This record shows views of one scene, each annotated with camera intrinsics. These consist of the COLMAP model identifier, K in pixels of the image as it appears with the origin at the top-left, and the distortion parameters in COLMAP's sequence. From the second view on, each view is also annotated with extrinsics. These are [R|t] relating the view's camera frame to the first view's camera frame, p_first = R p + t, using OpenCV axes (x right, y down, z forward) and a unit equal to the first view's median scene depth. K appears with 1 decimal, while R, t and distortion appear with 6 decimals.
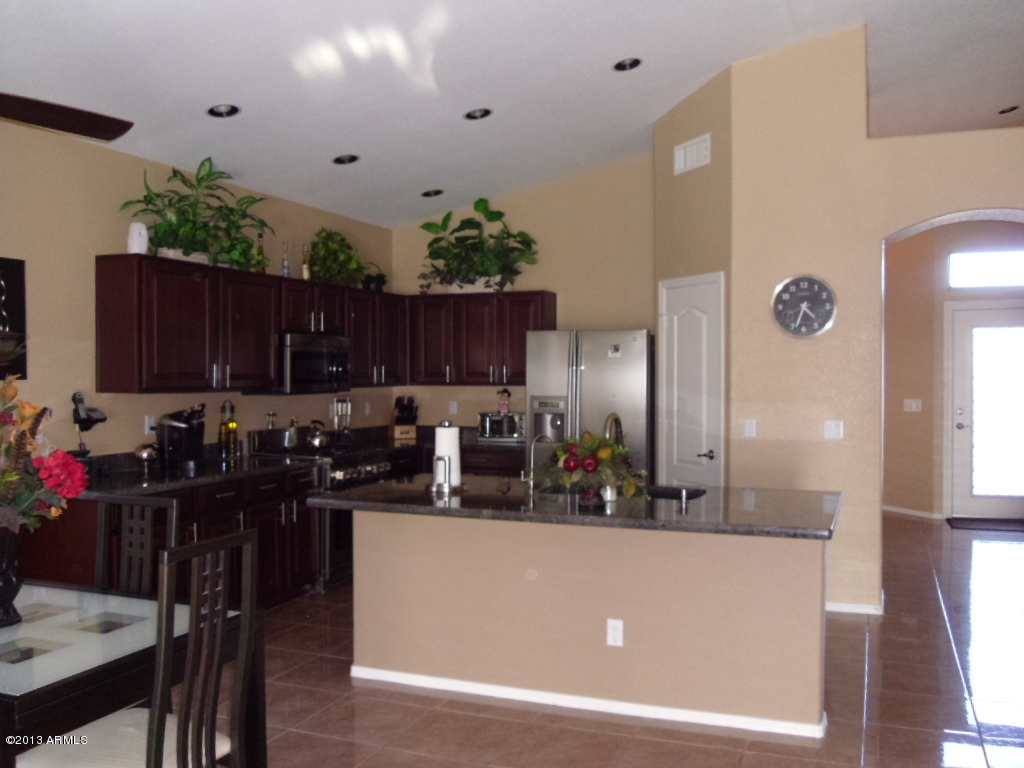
lens RADIAL K [[908.3, 0, 532.7], [0, 908.3, 383.4], [0, 0, 1]] dist [-0.032596, 0.001049]
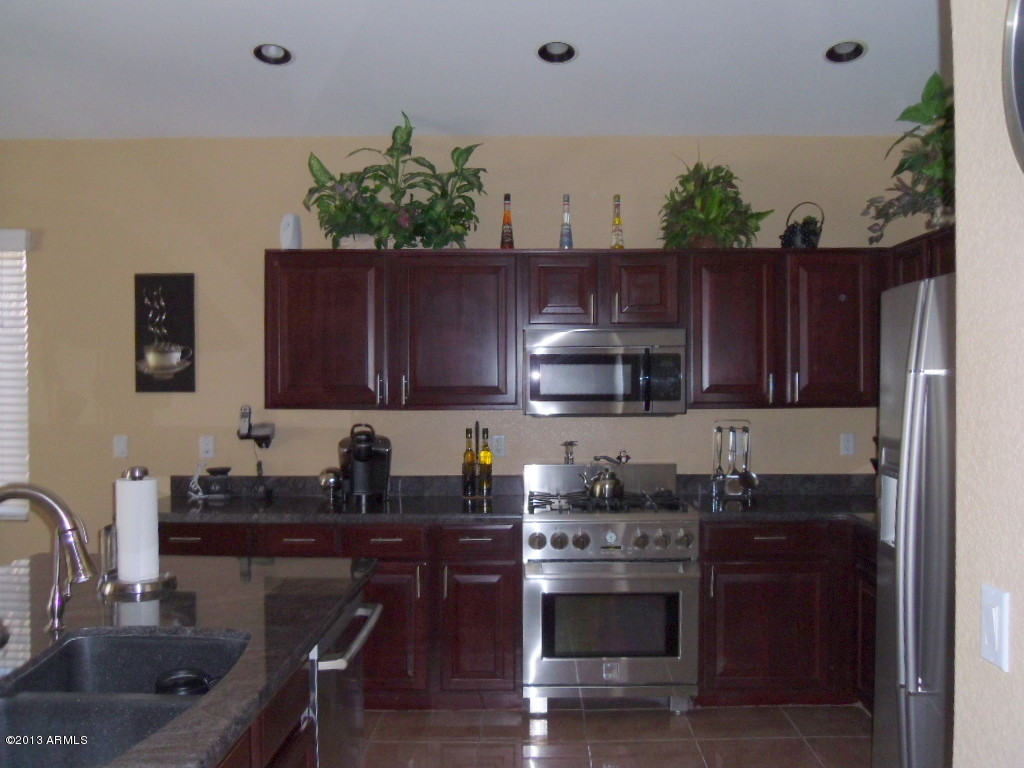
lens RADIAL K [[908.3, 0, 532.7], [0, 908.3, 383.4], [0, 0, 1]] dist [-0.032596, 0.001049]
pose [[0.353901, -0.004656, -0.935271, 0.368254], [-0.009248, 0.999921, -0.008477, -0.006567], [0.935237, 0.011649, 0.353830, 0.714044]]
